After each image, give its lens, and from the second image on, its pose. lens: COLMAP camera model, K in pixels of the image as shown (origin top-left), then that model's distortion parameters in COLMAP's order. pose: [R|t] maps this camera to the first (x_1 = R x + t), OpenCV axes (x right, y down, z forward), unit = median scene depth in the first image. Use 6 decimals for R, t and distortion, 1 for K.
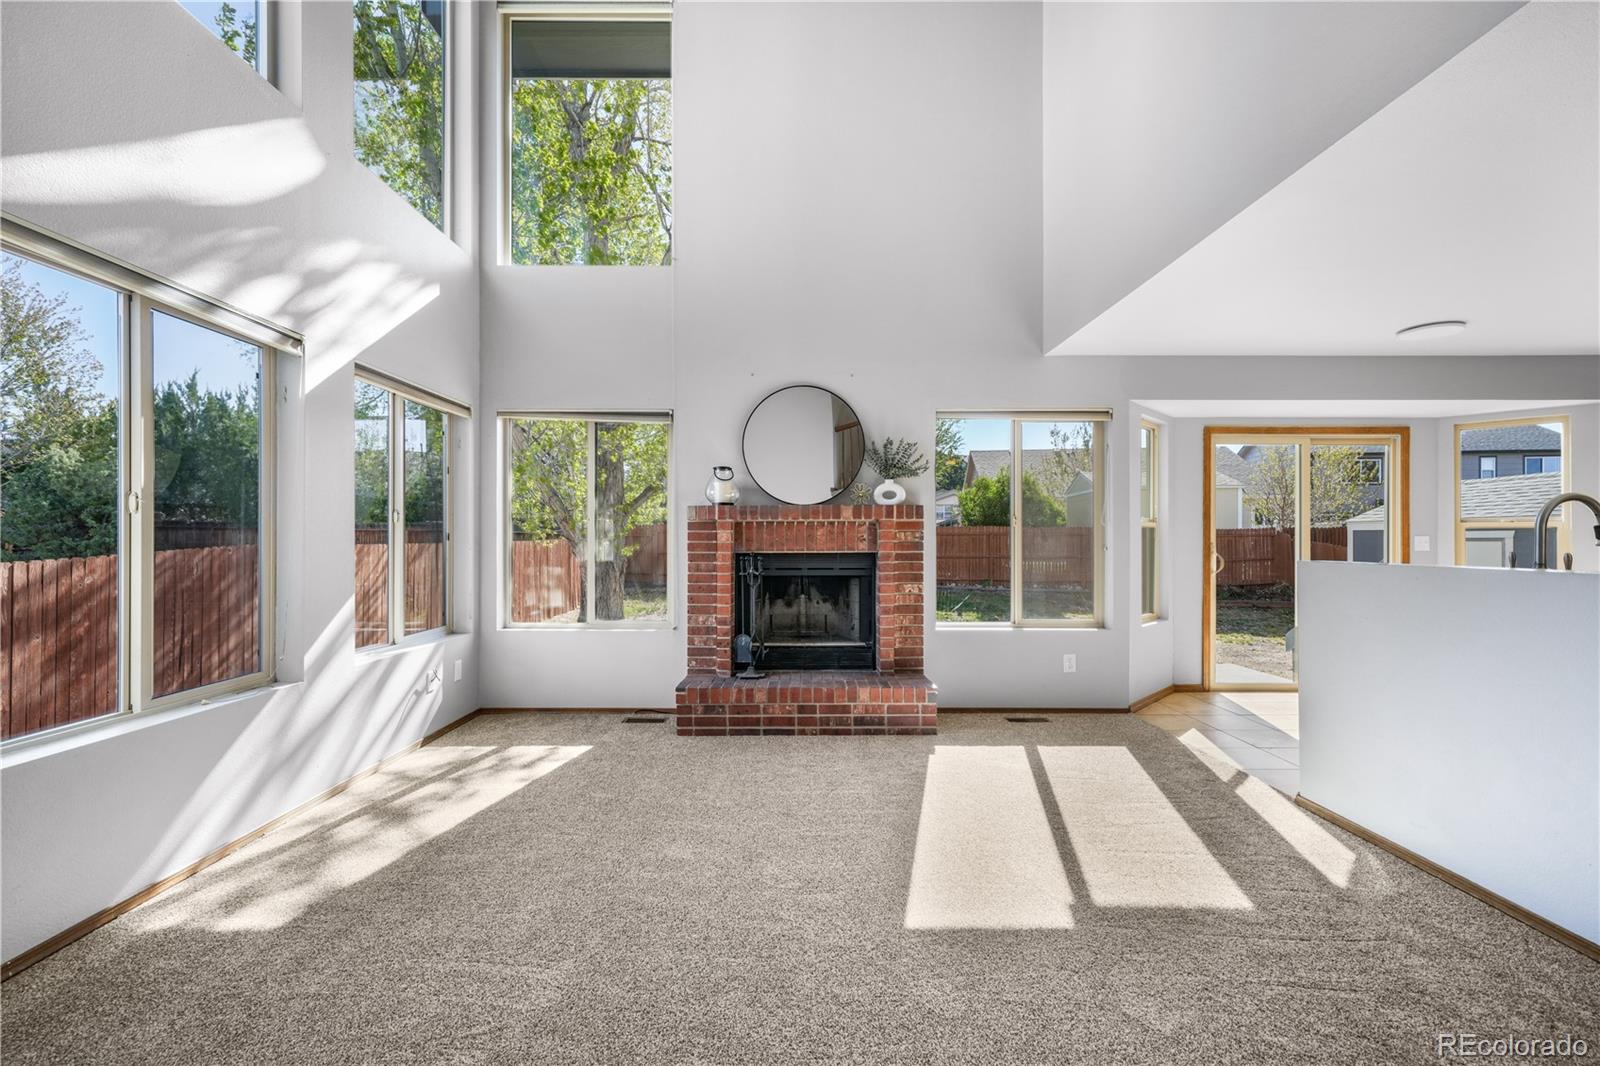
lens RADIAL K [[694.9, 0, 796.8], [0, 694.9, 538.0], [0, 0, 1]] dist [0.001503, 0.000604]
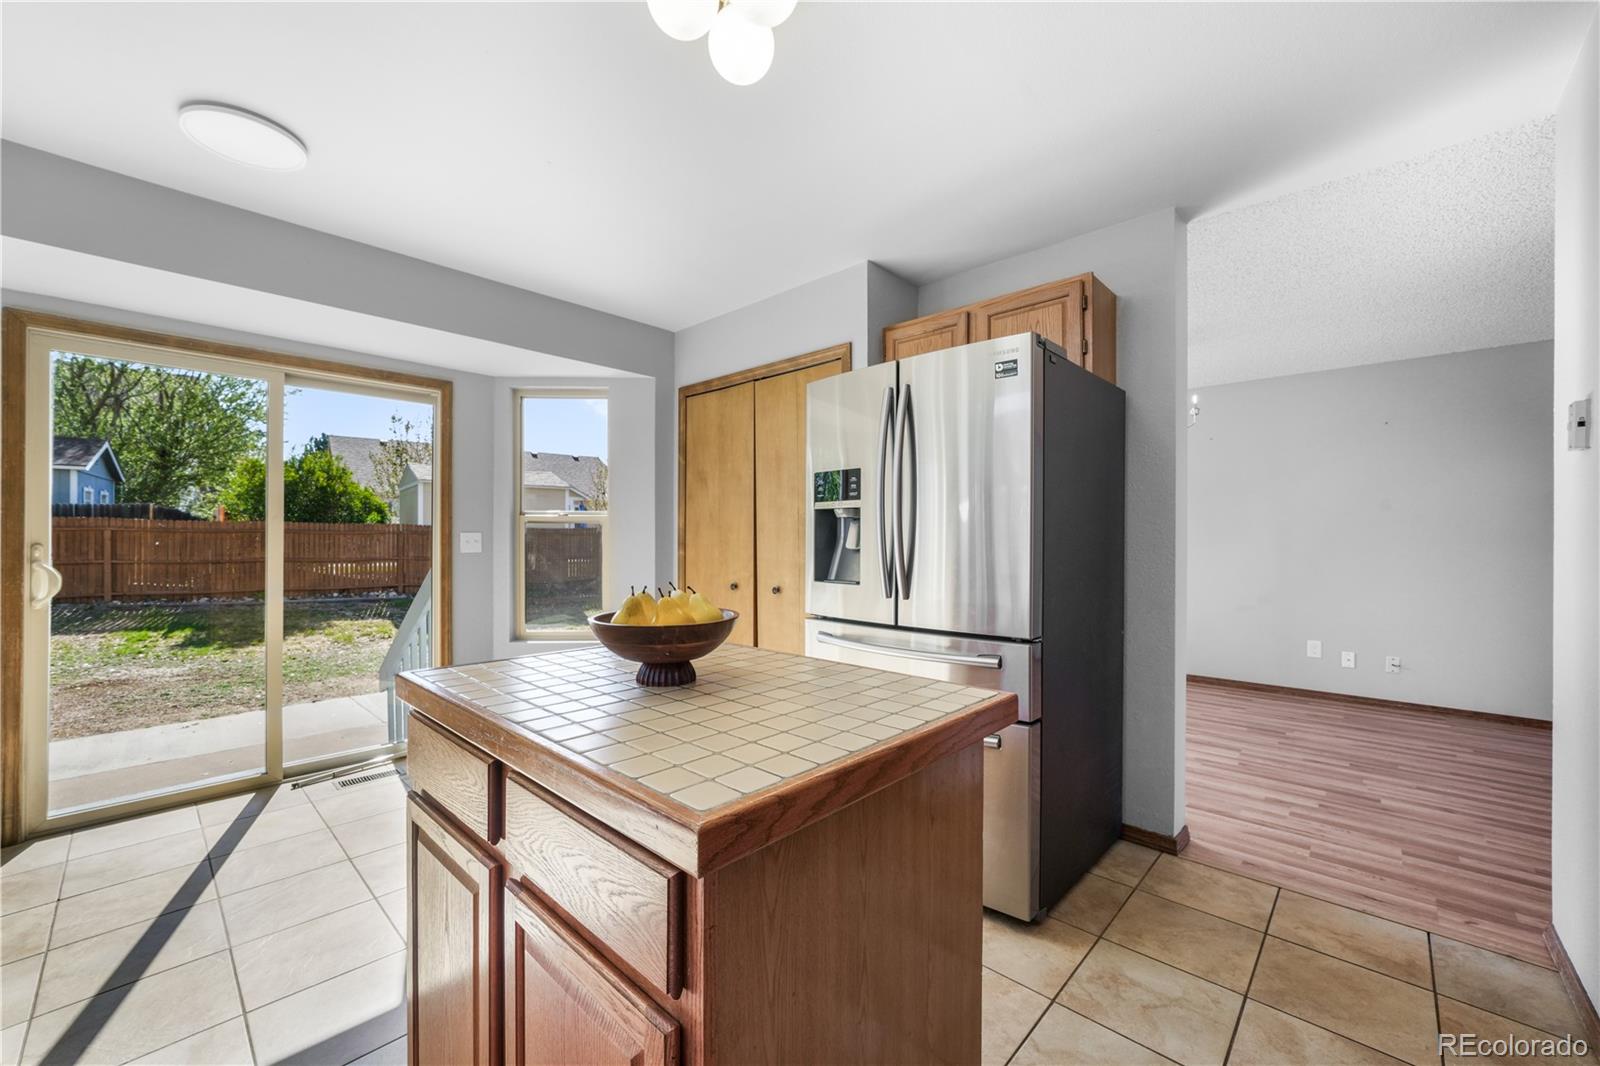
lens RADIAL K [[655.0, 0, 797.8], [0, 655.0, 535.4], [0, 0, 1]] dist [-0.002570, 0.000307]
pose [[0.685864, 0.002747, 0.727724, 0.186228], [-0.000487, 0.999994, -0.003316, 0.000999], [-0.727729, 0.001920, 0.685862, 0.078728]]
